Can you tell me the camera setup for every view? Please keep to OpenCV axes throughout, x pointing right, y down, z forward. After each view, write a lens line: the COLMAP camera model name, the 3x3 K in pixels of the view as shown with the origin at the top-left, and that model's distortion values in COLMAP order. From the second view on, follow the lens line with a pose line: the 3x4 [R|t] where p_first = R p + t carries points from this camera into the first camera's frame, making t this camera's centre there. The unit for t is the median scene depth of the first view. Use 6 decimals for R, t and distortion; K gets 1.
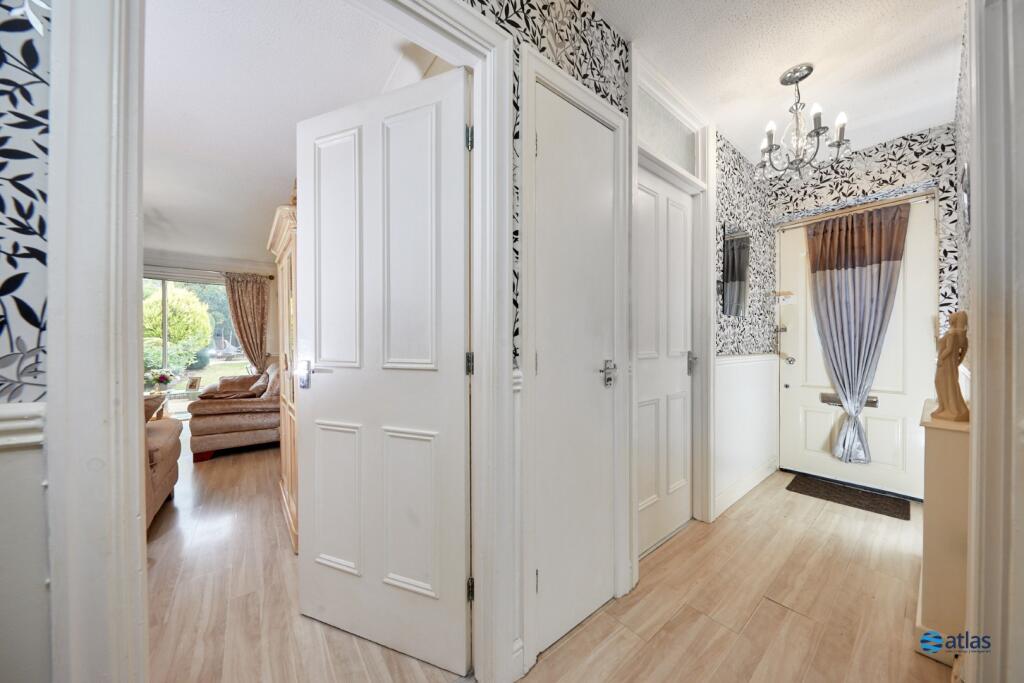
lens RADIAL K [[350.0, 0, 512.0], [0, 350.0, 341.5], [0, 0, 1]] dist [-0.001213, -0.000071]
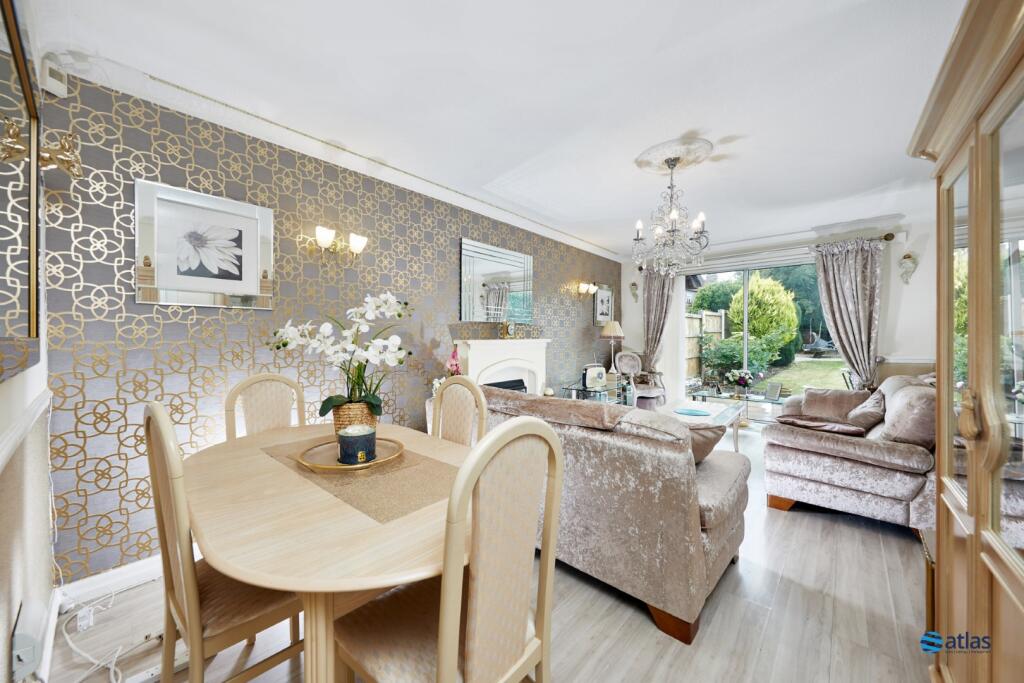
lens RADIAL K [[358.6, 0, 512.0], [0, 358.6, 341.5], [0, 0, 1]] dist [0.000350, 0.000049]
pose [[0.183682, 0.021953, -0.982741, -0.176368], [0.008994, 0.999671, 0.024012, -0.017013], [0.982945, -0.013250, 0.183424, 0.215946]]
